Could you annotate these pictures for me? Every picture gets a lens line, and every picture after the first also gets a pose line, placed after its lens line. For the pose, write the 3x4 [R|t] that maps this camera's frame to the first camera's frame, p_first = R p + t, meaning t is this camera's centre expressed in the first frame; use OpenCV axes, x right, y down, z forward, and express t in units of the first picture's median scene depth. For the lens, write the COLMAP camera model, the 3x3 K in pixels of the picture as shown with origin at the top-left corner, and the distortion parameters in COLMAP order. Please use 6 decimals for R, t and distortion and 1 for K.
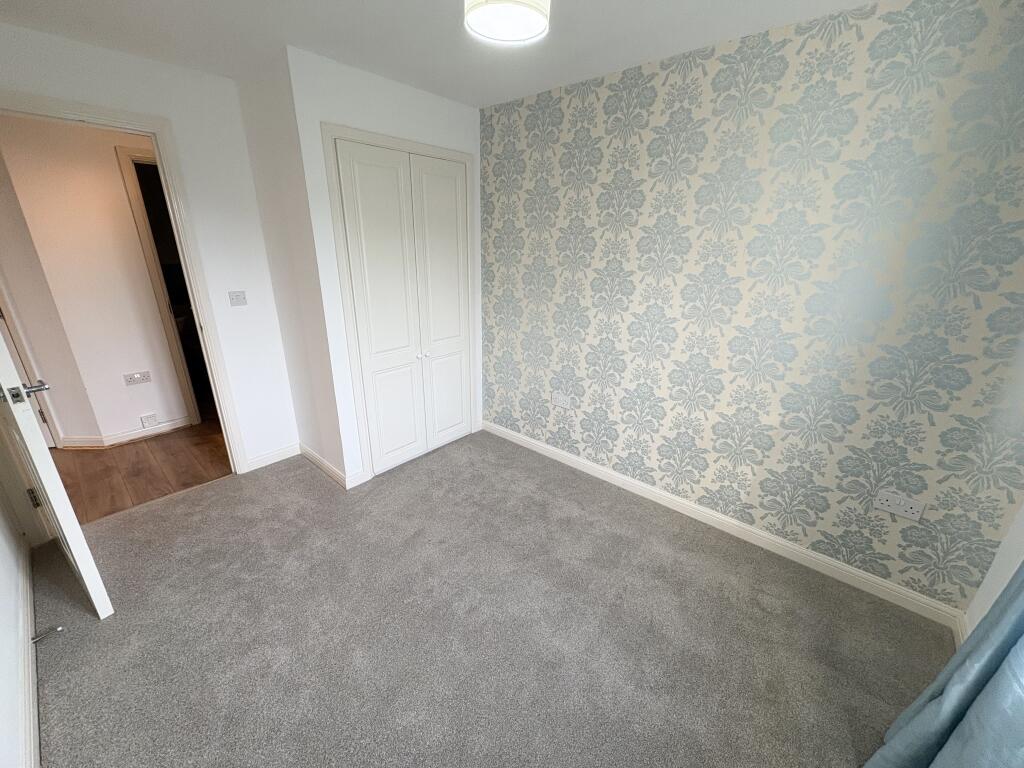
lens RADIAL K [[407.3, 0, 512.0], [0, 407.3, 384.0], [0, 0, 1]] dist [0.000230, 0.000050]
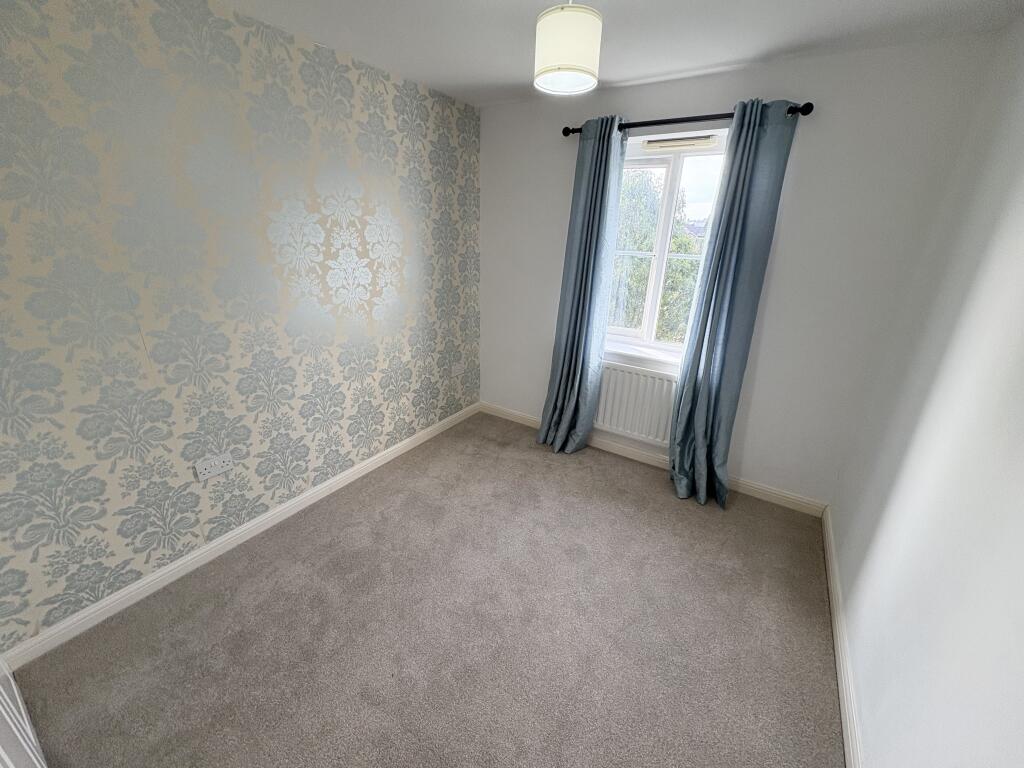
lens RADIAL K [[407.3, 0, 512.0], [0, 407.3, 384.0], [0, 0, 1]] dist [0.000230, 0.000050]
pose [[-0.146009, -0.371324, 0.916951, -0.647757], [0.299337, 0.866853, 0.398701, -0.248240], [-0.942910, 0.332691, -0.015418, 0.618795]]
